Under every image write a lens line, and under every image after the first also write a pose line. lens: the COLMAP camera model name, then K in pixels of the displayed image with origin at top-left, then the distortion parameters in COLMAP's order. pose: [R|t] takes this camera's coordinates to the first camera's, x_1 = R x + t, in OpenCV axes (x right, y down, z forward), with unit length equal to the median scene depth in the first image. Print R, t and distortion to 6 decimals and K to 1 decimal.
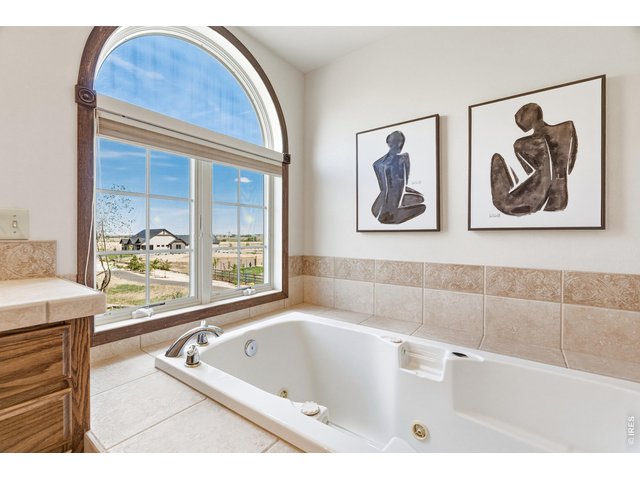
lens RADIAL K [[288.8, 0, 321.1], [0, 288.8, 237.4], [0, 0, 1]] dist [-0.009377, 0.003046]
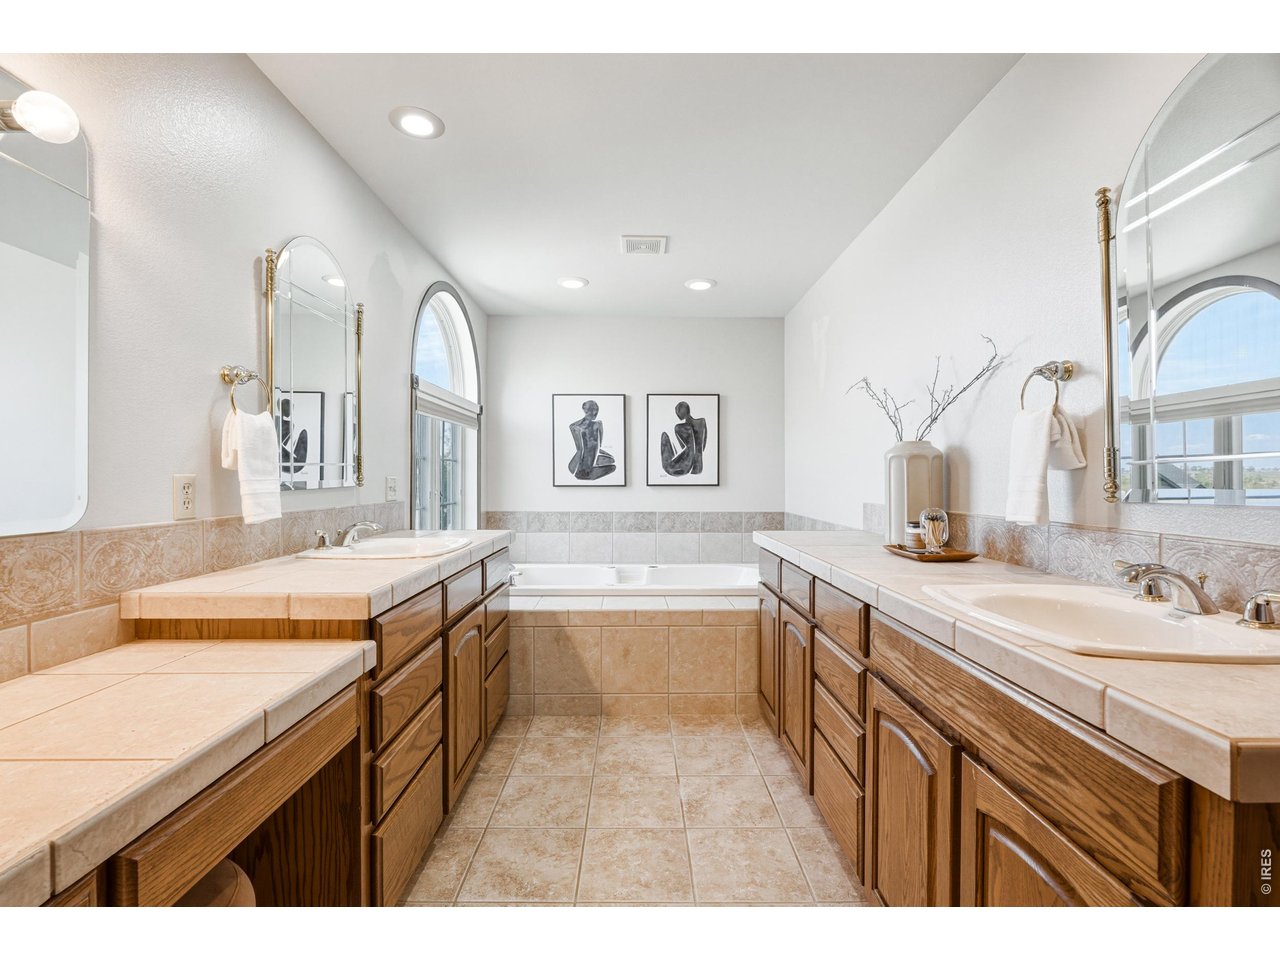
lens RADIAL K [[577.6, 0, 640.2], [0, 577.6, 478.0], [0, 0, 1]] dist [-0.009377, 0.003046]
pose [[0.771108, -0.004324, 0.636690, -1.152855], [0.002773, 0.999990, 0.003433, -0.066306], [-0.636699, -0.000882, 0.771112, -0.995744]]
